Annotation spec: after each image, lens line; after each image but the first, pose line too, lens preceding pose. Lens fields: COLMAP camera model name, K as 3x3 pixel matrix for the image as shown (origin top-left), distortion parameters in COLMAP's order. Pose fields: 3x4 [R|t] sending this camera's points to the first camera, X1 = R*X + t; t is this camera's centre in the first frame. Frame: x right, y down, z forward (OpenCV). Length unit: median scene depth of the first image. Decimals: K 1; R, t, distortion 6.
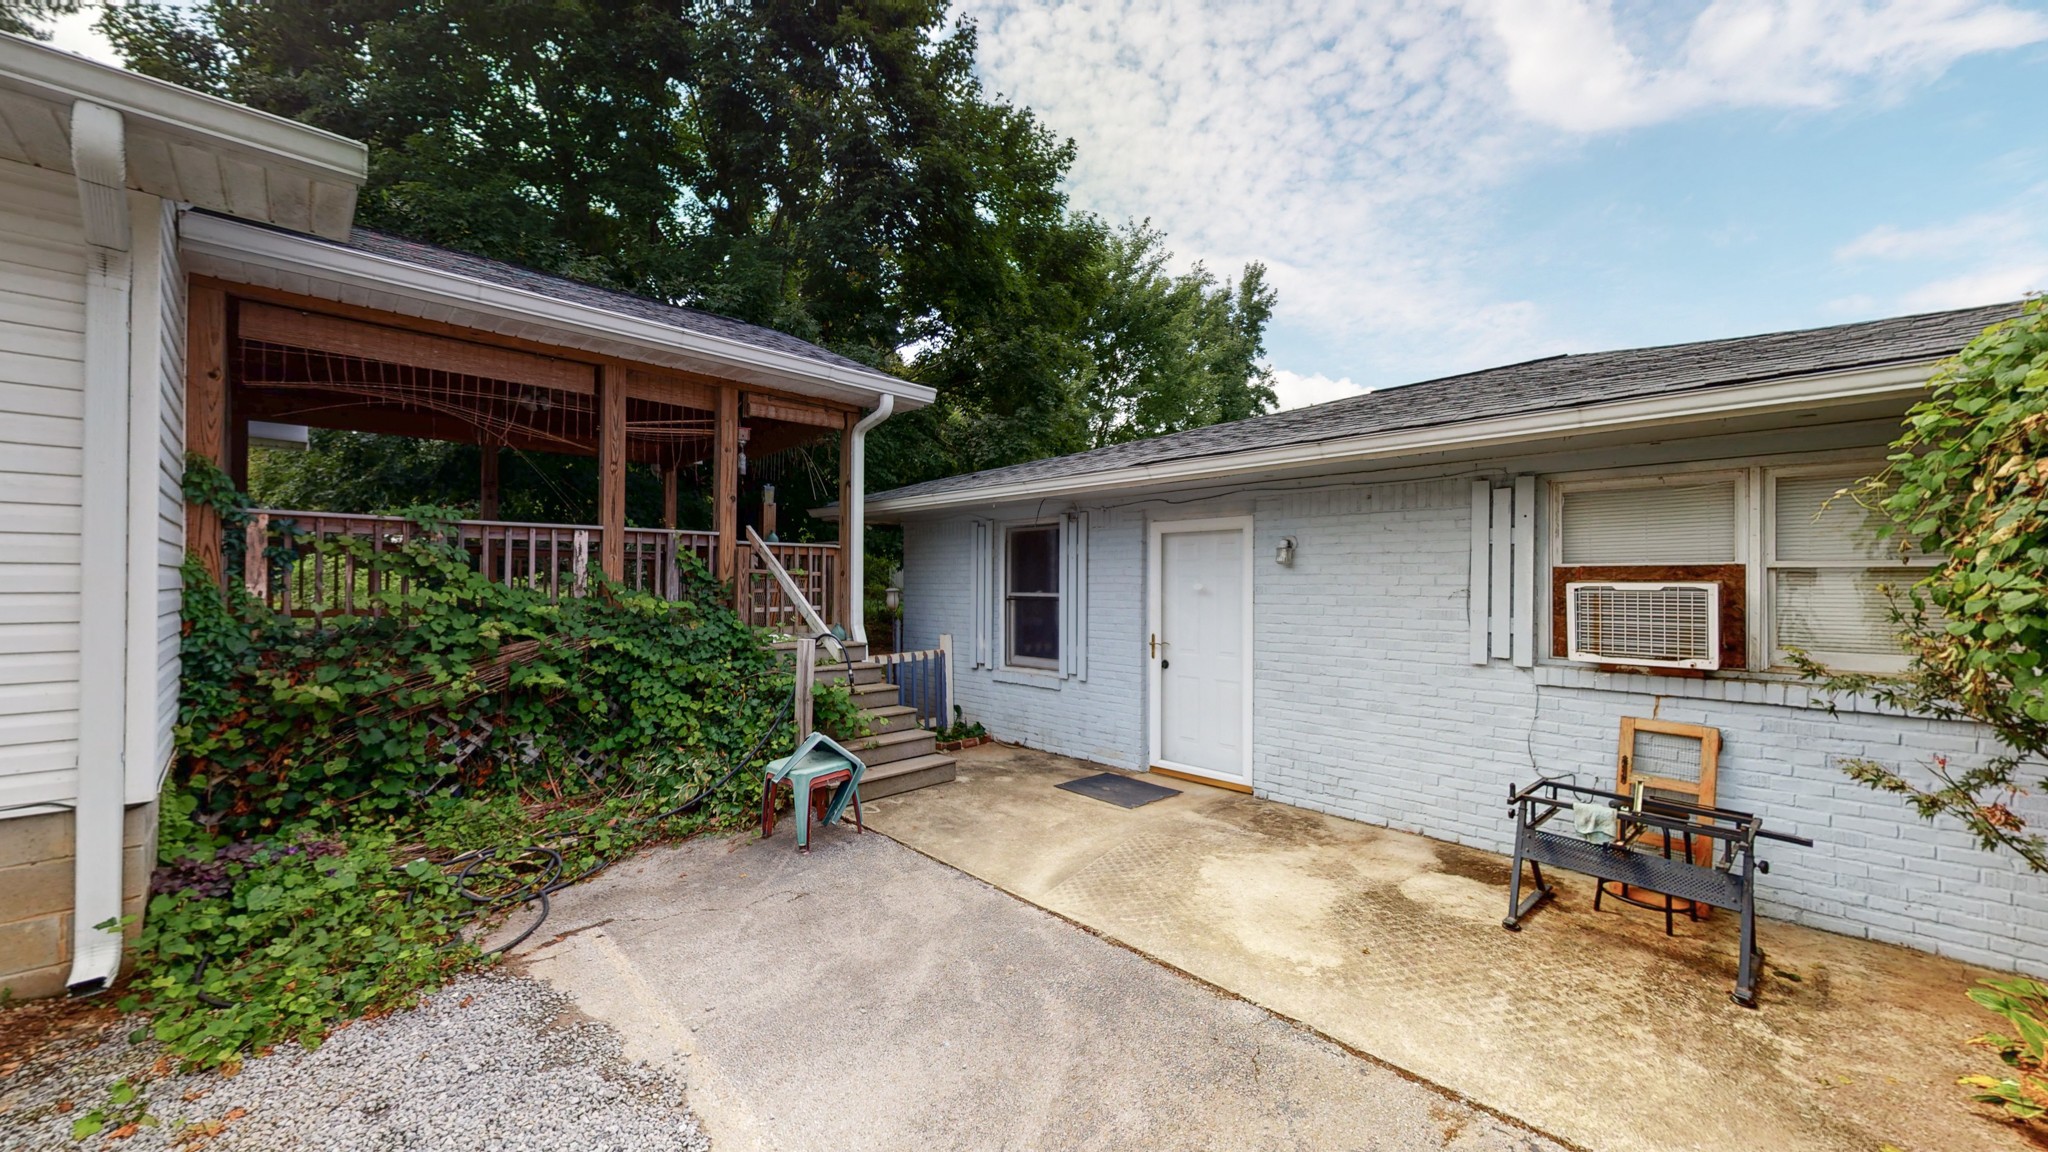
lens RADIAL K [[748.8, 0, 1020.2], [0, 748.8, 576.7], [0, 0, 1]] dist [-0.003073, 0.001053]
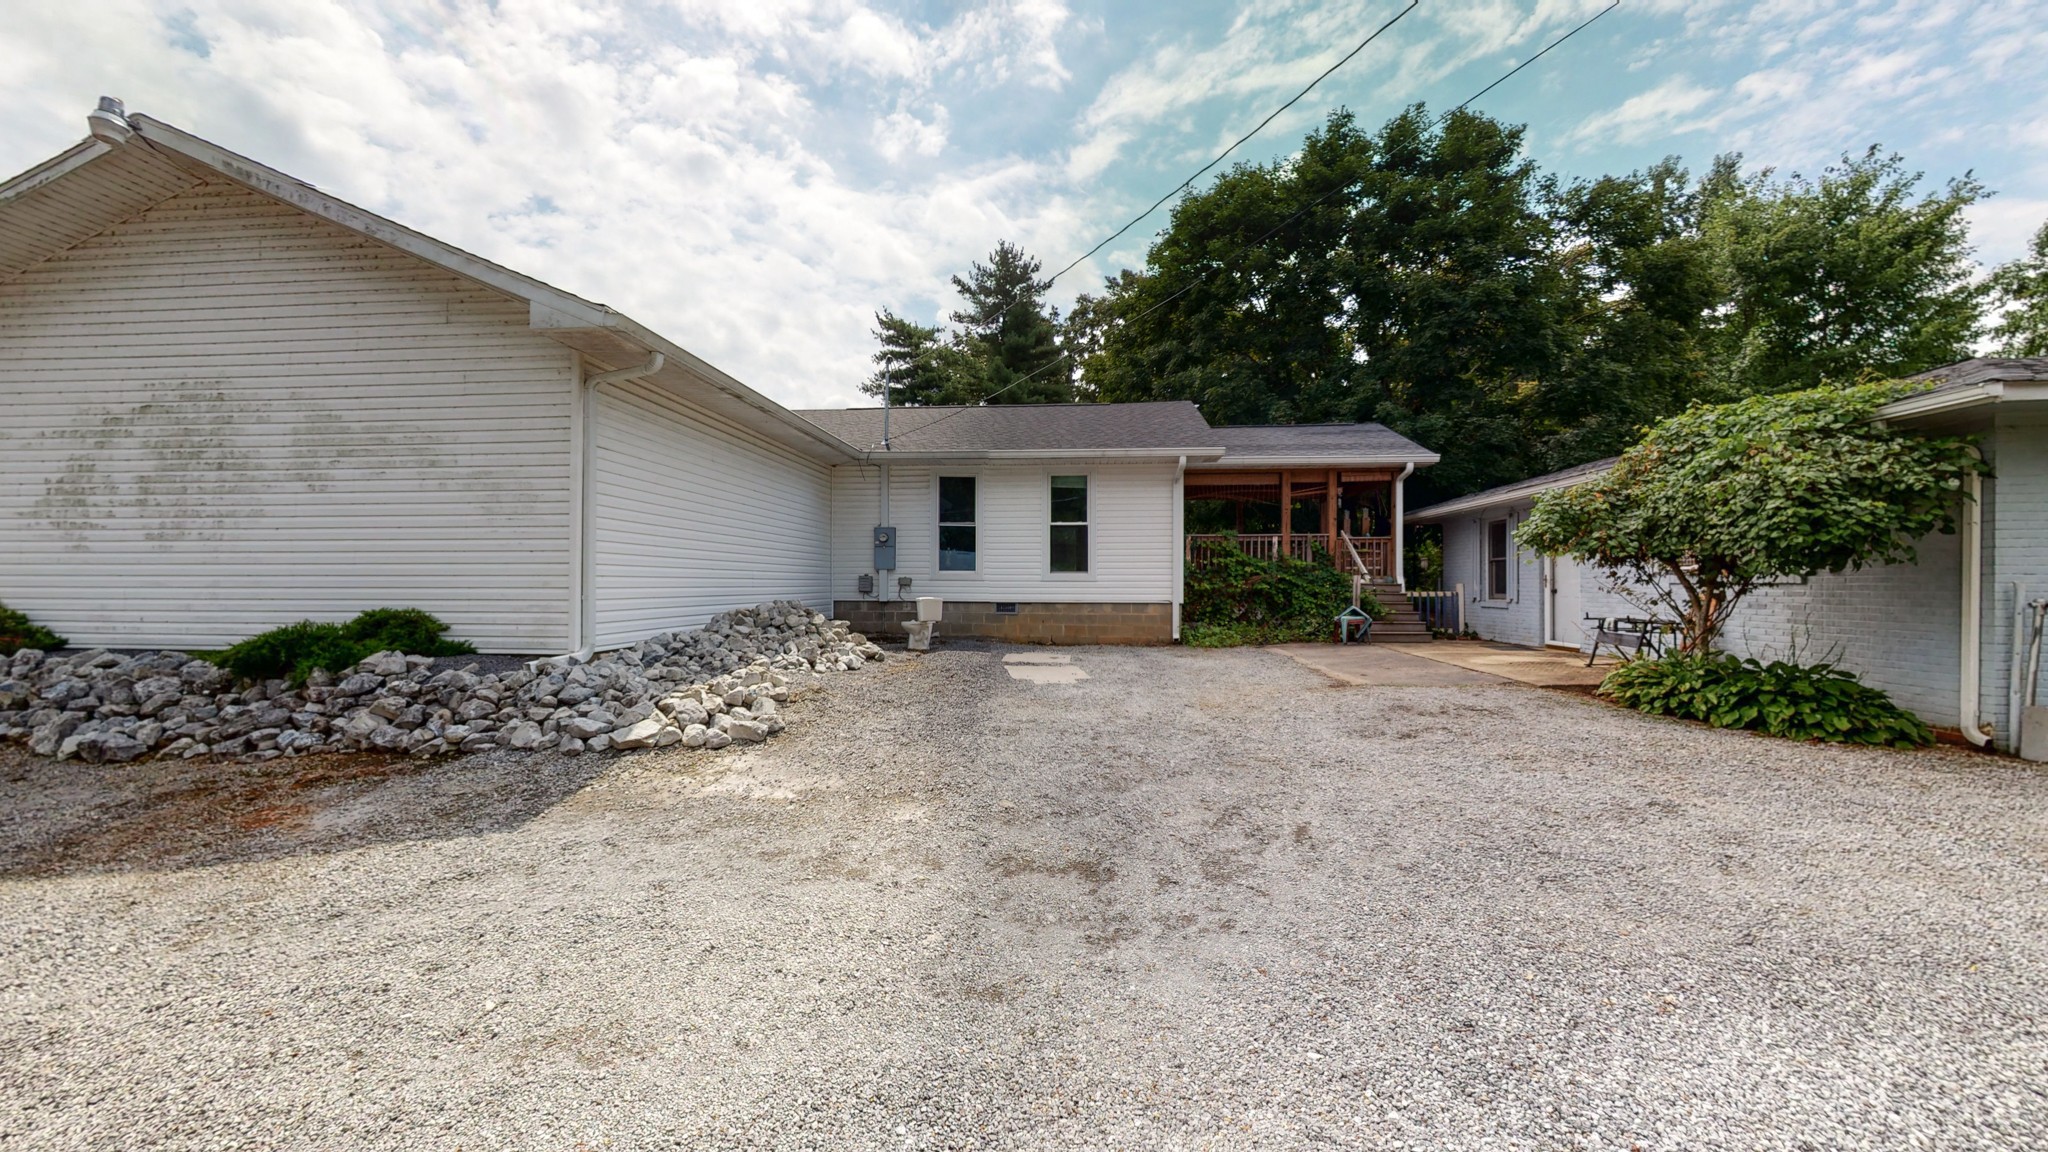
lens RADIAL K [[748.8, 0, 1023.7], [0, 748.8, 575.8], [0, 0, 1]] dist [-0.003073, 0.001053]
pose [[0.637874, -0.013346, -0.770025, 0.815722], [0.006482, 0.999907, -0.011960, 0.096316], [0.770113, 0.002638, 0.637902, -1.268688]]
